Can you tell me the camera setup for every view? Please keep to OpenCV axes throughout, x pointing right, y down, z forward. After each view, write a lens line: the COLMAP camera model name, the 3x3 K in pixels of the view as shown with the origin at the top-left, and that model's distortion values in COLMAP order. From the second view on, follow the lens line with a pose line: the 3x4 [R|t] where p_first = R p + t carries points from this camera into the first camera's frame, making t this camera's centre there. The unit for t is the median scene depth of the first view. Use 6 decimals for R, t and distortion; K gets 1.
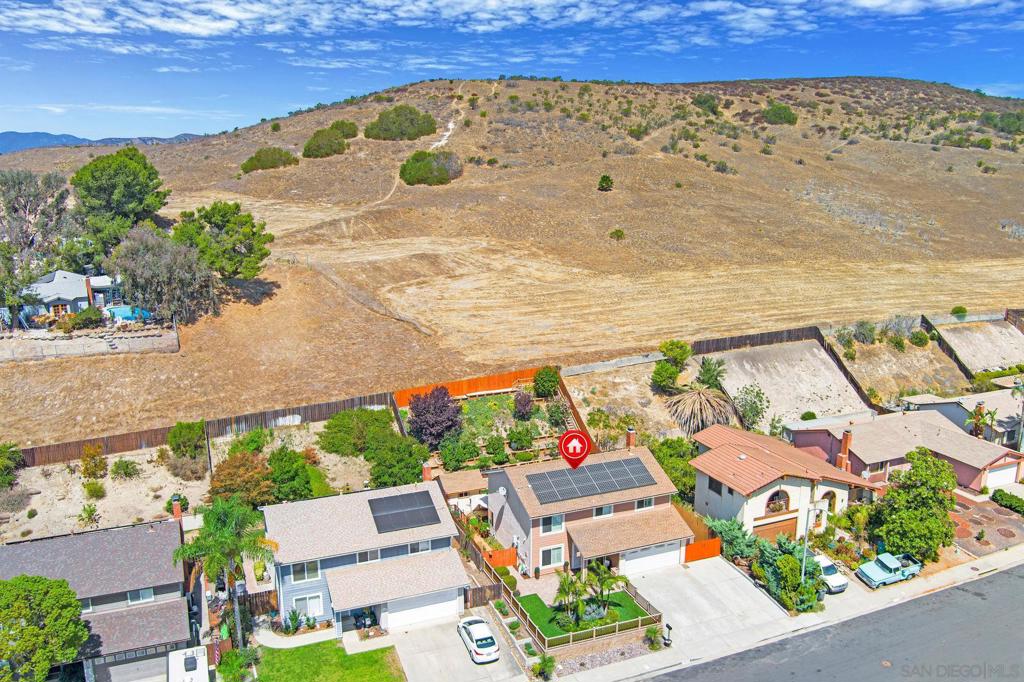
lens RADIAL K [[827.9, 0, 508.1], [0, 827.9, 340.6], [0, 0, 1]] dist [-0.060207, -0.002040]
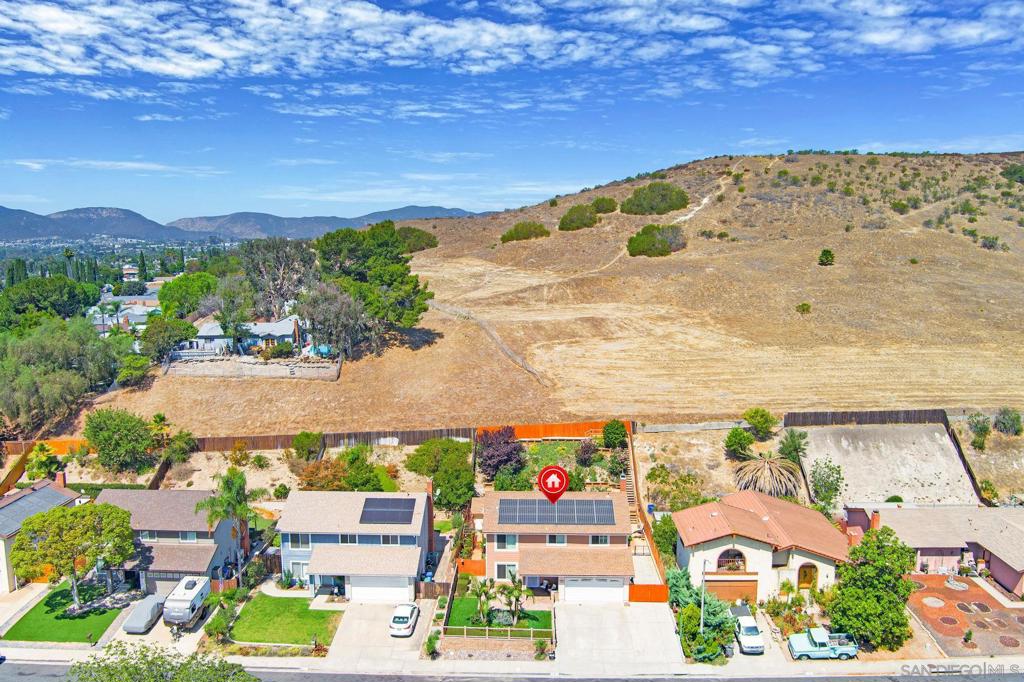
lens RADIAL K [[827.9, 0, 508.1], [0, 827.9, 340.6], [0, 0, 1]] dist [-0.060207, -0.002040]
pose [[0.909519, 0.054876, -0.412025, 0.352920], [-0.090663, 0.993571, -0.067804, 0.013926], [0.405655, 0.099024, 0.908646, -0.050354]]
